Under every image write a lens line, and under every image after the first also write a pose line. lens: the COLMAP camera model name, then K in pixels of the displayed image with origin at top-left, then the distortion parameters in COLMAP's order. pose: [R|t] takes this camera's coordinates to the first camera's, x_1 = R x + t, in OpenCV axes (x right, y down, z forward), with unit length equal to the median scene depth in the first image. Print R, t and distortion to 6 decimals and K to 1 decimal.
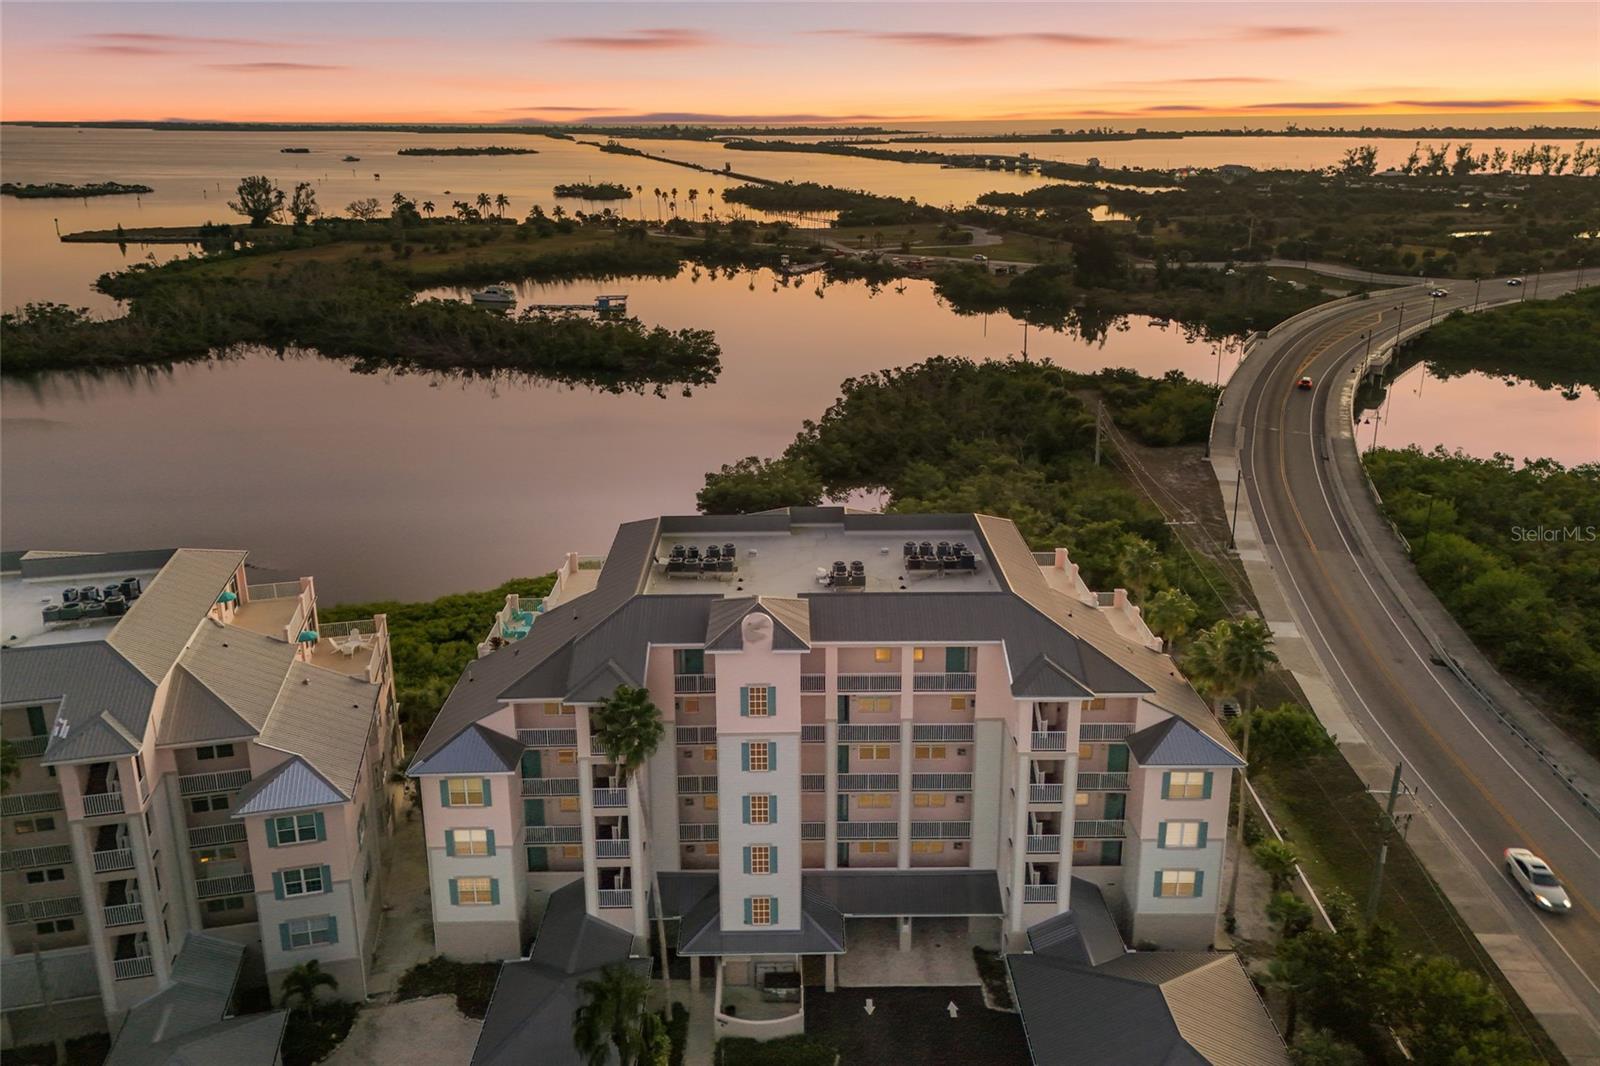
lens RADIAL K [[1188.1, 0, 795.0], [0, 1188.1, 465.5], [0, 0, 1]] dist [0.085465, -0.086117]
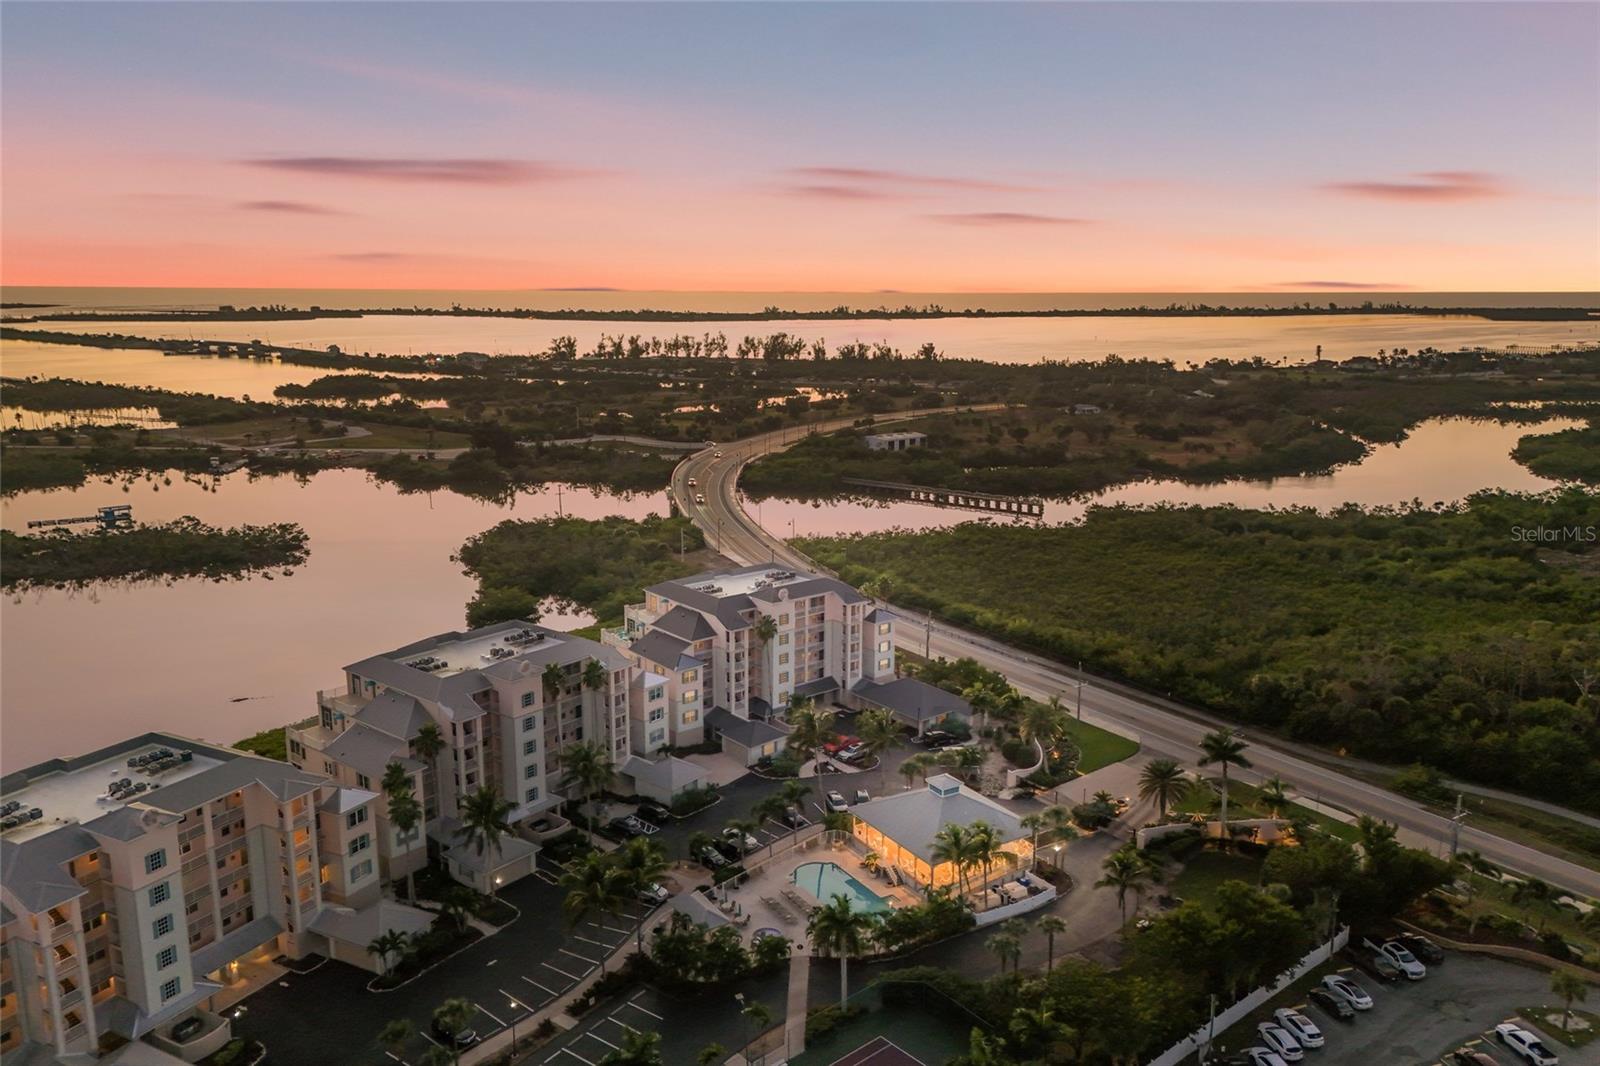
lens RADIAL K [[1177.0, 0, 799.2], [0, 1177.0, 539.5], [0, 0, 1]] dist [0.089975, -0.101502]
pose [[0.777347, -0.122263, 0.617076, -0.388710], [0.167216, 0.985801, -0.015326, 0.012063], [-0.606441, 0.115098, 0.786754, -0.291346]]
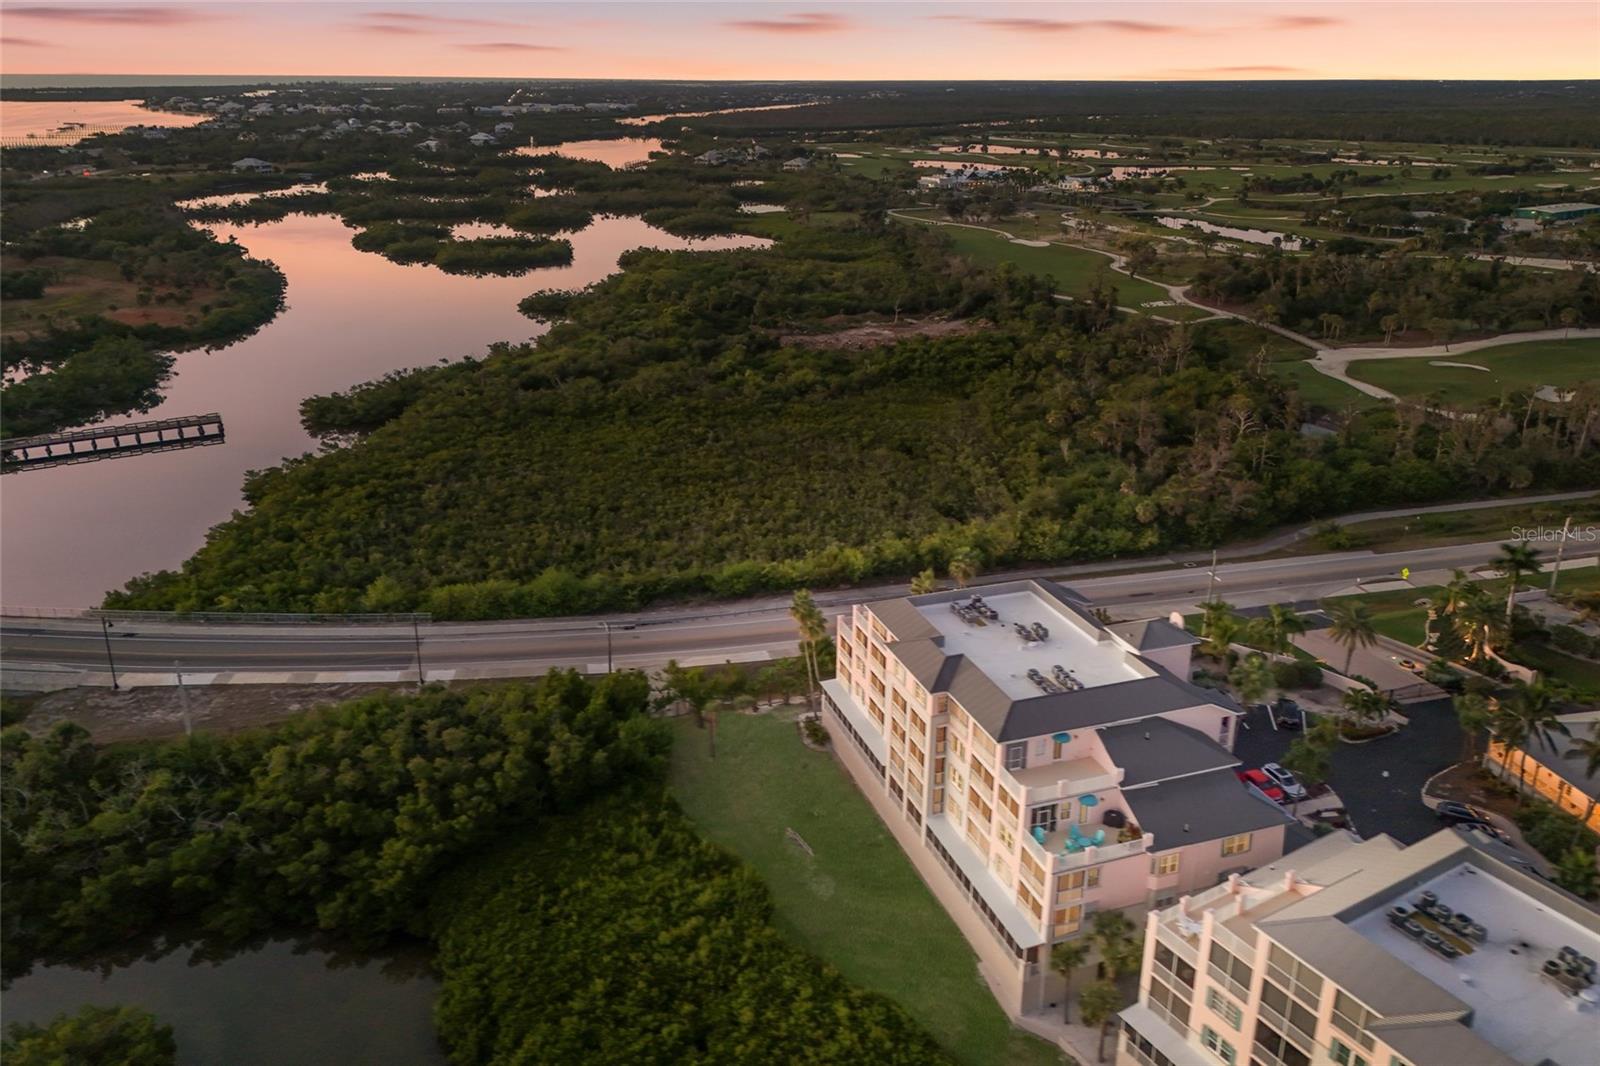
lens RADIAL K [[1177.0, 0, 799.2], [0, 1177.0, 539.5], [0, 0, 1]] dist [0.089975, -0.101502]
pose [[-0.320173, -0.338502, 0.884820, -0.289985], [0.267067, 0.863854, 0.427120, -0.184940], [-0.908936, 0.373058, -0.186180, 0.392184]]
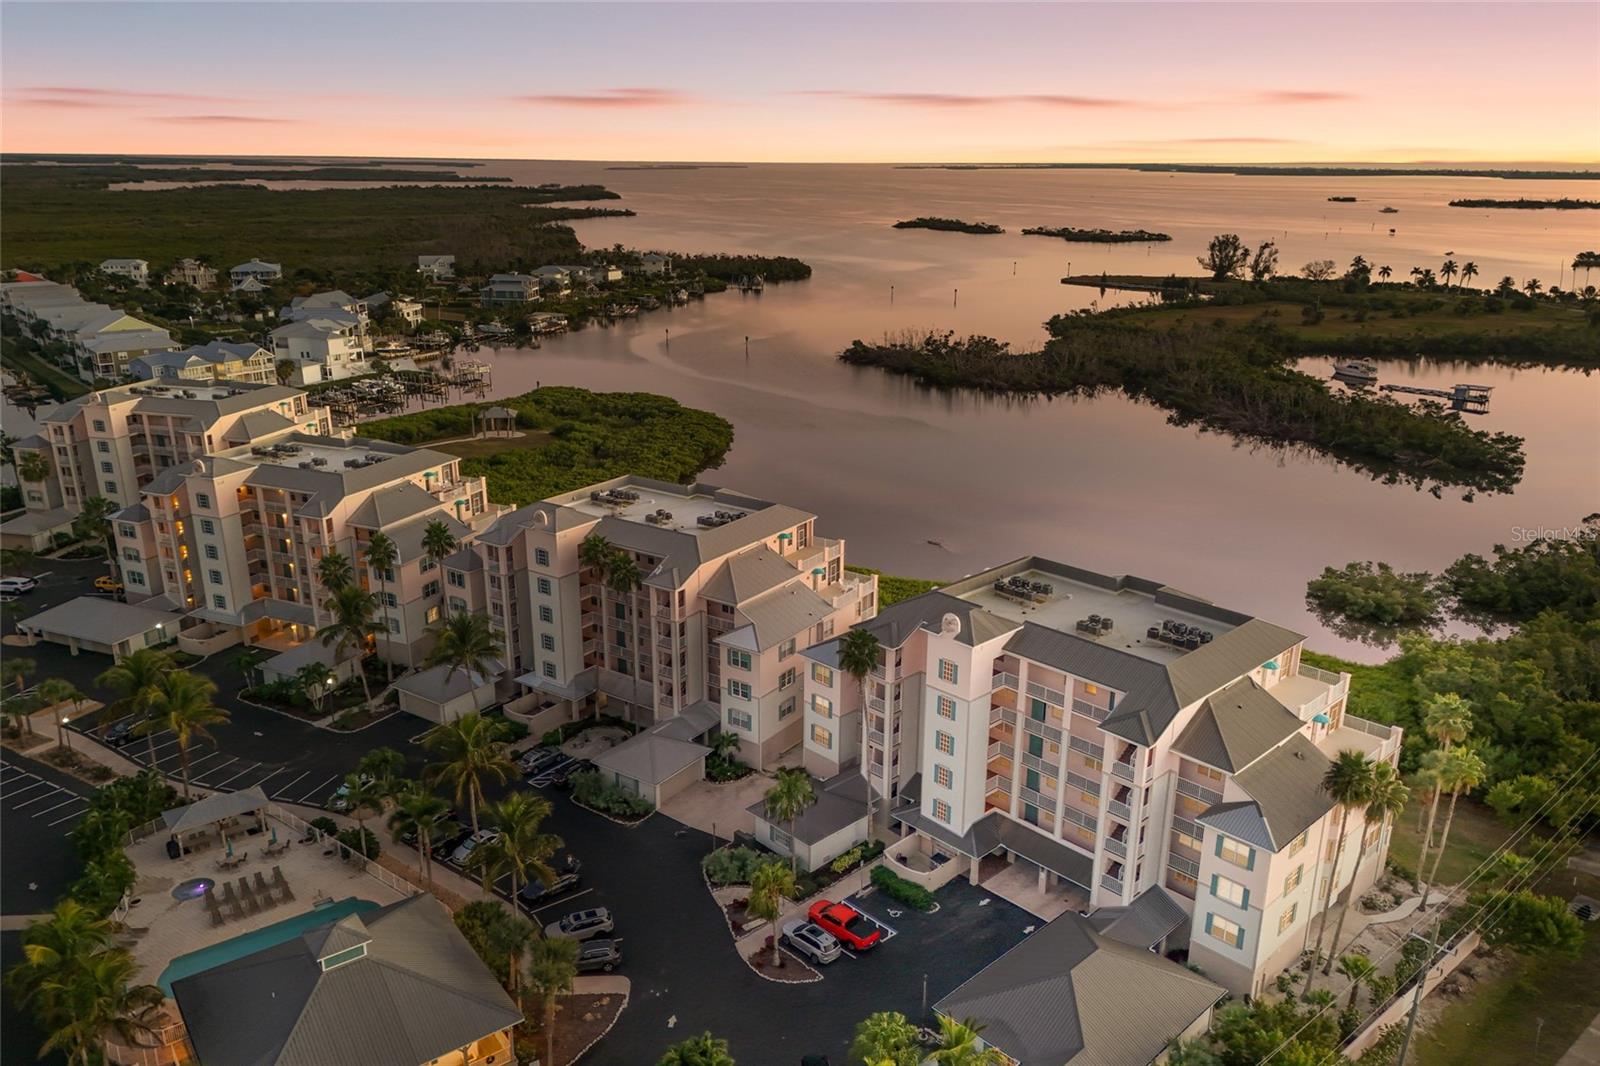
lens RADIAL K [[1176.0, 0, 794.1], [0, 1176.0, 558.2], [0, 0, 1]] dist [0.067269, -0.057449]
pose [[0.681378, 0.241028, -0.691107, 0.184935], [-0.211536, 0.968778, 0.129310, -0.020777], [0.700697, 0.058085, 0.711091, -0.047266]]
